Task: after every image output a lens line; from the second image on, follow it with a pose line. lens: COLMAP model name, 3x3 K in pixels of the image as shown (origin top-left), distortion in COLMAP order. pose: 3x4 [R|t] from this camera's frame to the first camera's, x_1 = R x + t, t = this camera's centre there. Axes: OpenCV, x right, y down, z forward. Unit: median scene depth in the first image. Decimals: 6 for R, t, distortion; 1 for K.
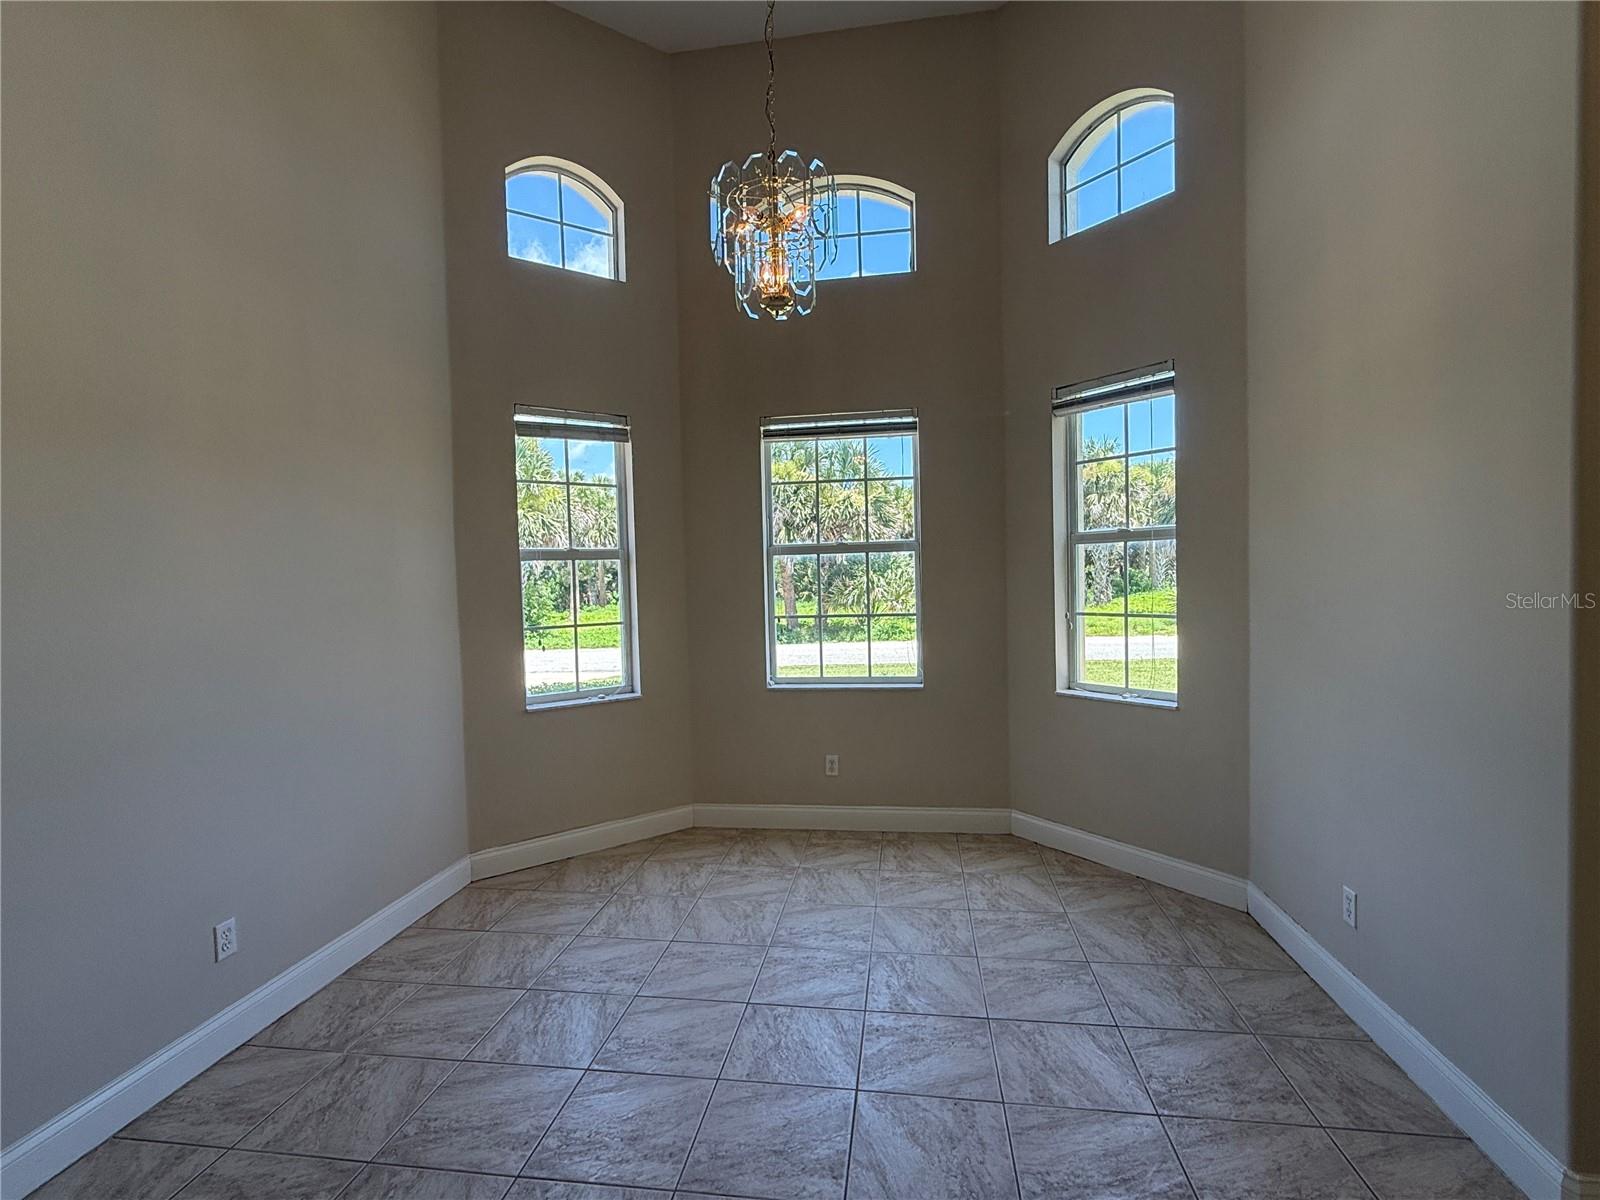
lens RADIAL K [[747.0, 0, 794.8], [0, 747.0, 601.3], [0, 0, 1]] dist [-0.001211, 0.000363]
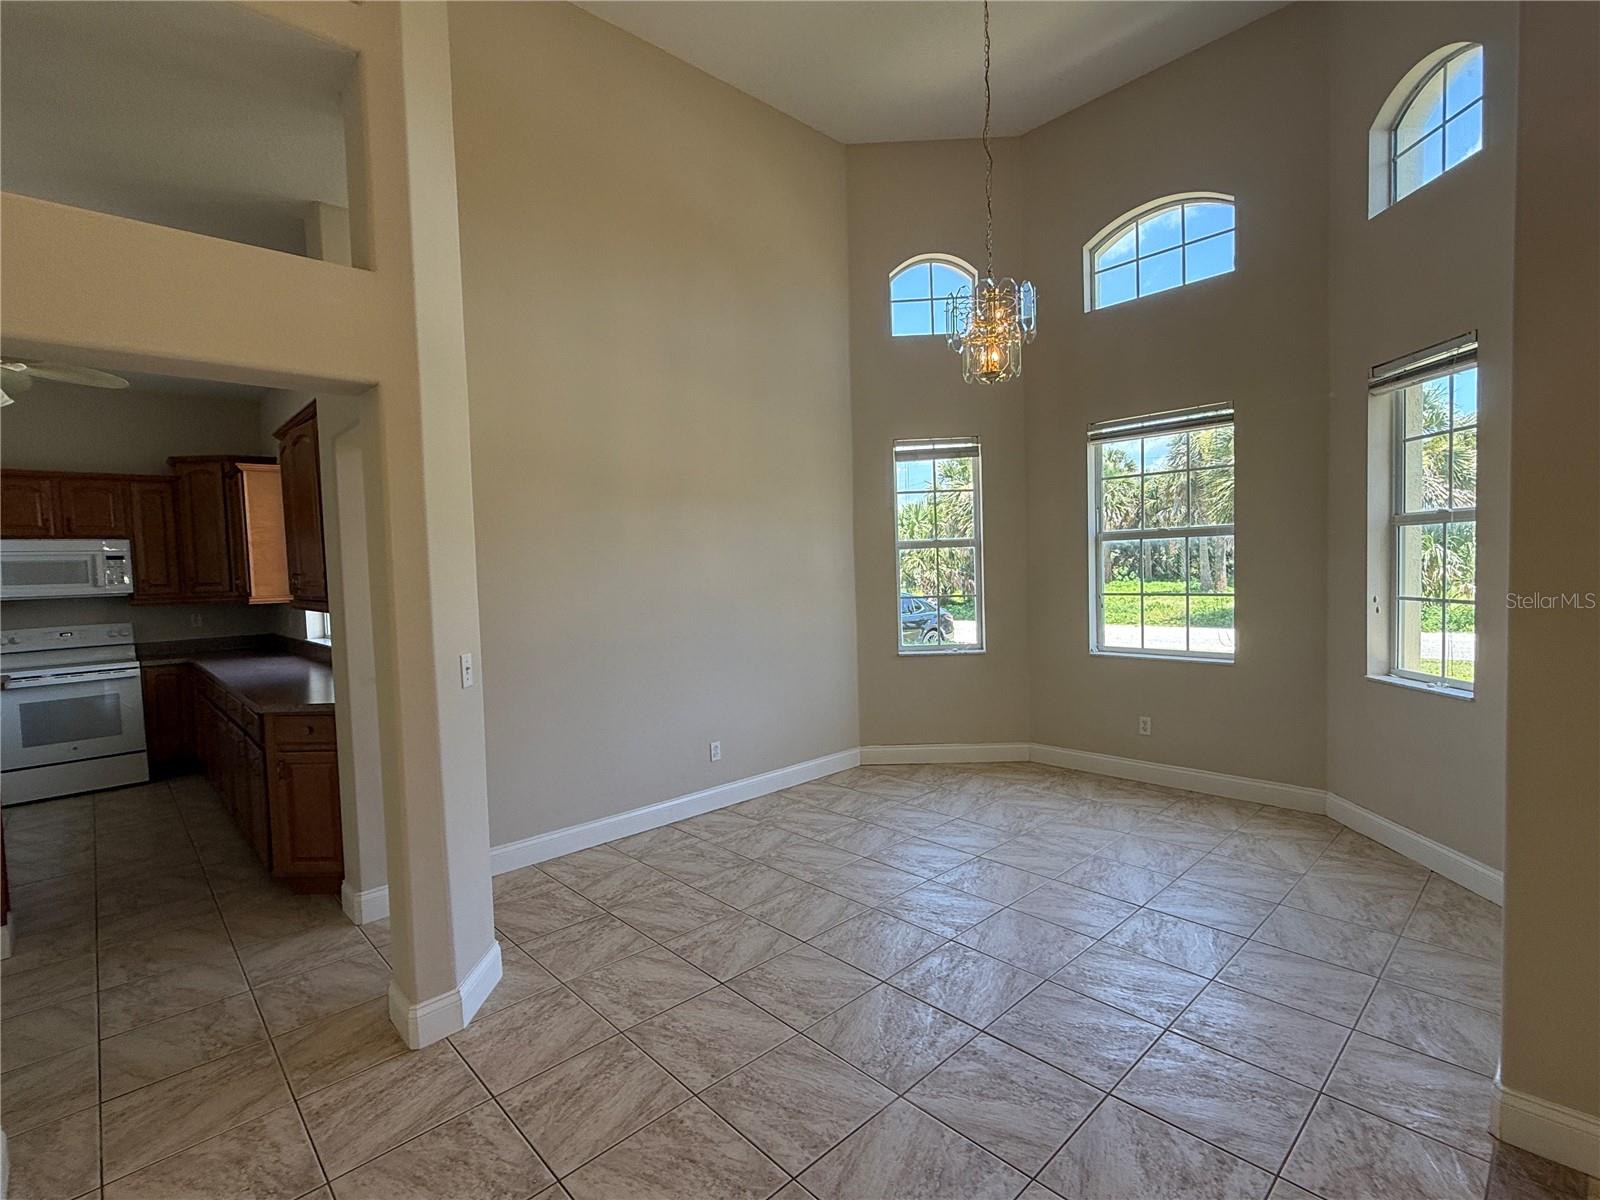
lens RADIAL K [[754.9, 0, 808.6], [0, 754.9, 601.6], [0, 0, 1]] dist [0.001784, 0.000410]
pose [[0.791103, 0.030876, -0.610903, 0.386499], [-0.010573, 0.999266, 0.036813, -0.006841], [0.611591, -0.022664, 0.790849, -0.246992]]
